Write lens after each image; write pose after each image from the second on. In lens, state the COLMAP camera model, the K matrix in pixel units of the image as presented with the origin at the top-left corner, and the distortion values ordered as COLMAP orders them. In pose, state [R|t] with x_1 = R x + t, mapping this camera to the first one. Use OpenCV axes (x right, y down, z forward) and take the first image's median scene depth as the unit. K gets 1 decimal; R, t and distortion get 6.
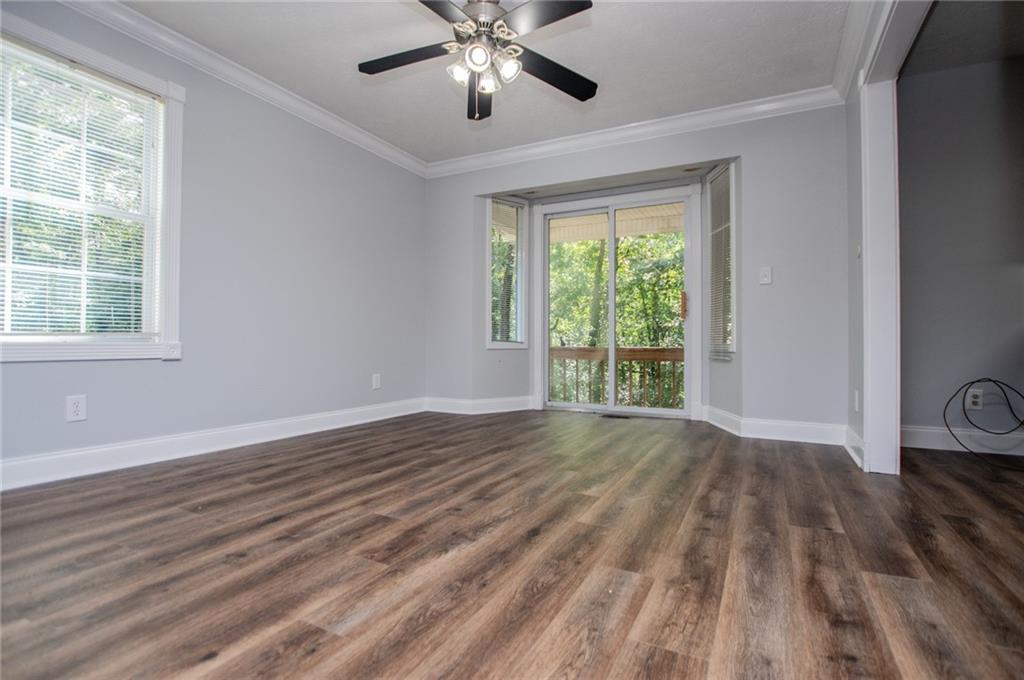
lens RADIAL K [[467.8, 0, 547.5], [0, 467.8, 337.7], [0, 0, 1]] dist [-0.021424, 0.000299]
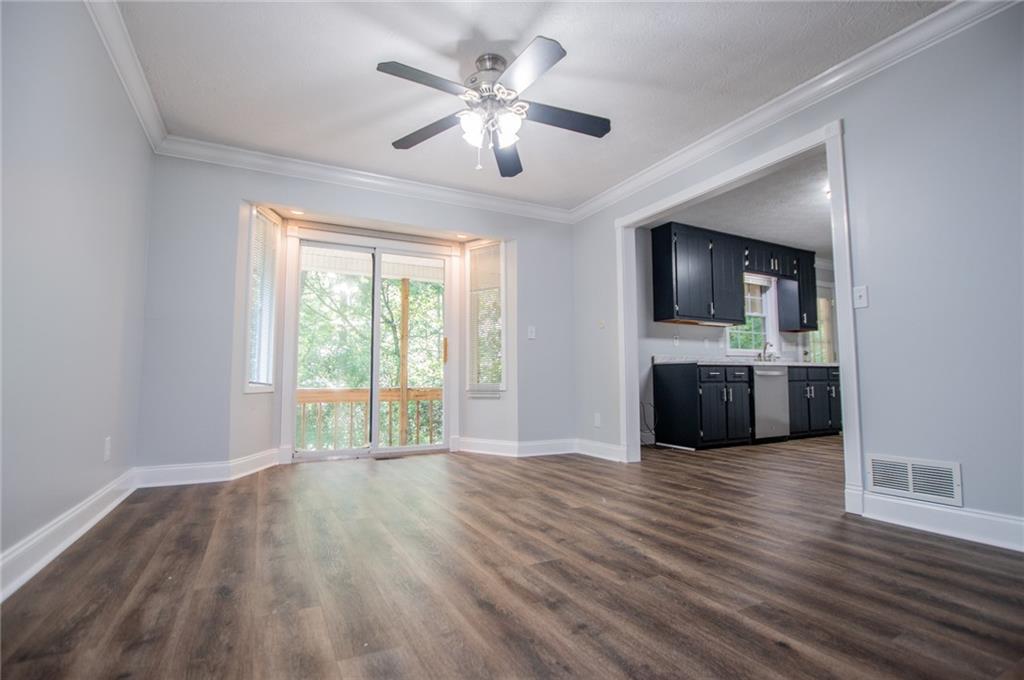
lens RADIAL K [[474.7, 0, 498.0], [0, 474.7, 343.3], [0, 0, 1]] dist [-0.022244, 0.001615]
pose [[0.612758, 0.056980, 0.788214, -1.302058], [-0.001498, 0.997479, -0.070943, -0.011237], [-0.790269, 0.042290, 0.611299, 0.467727]]
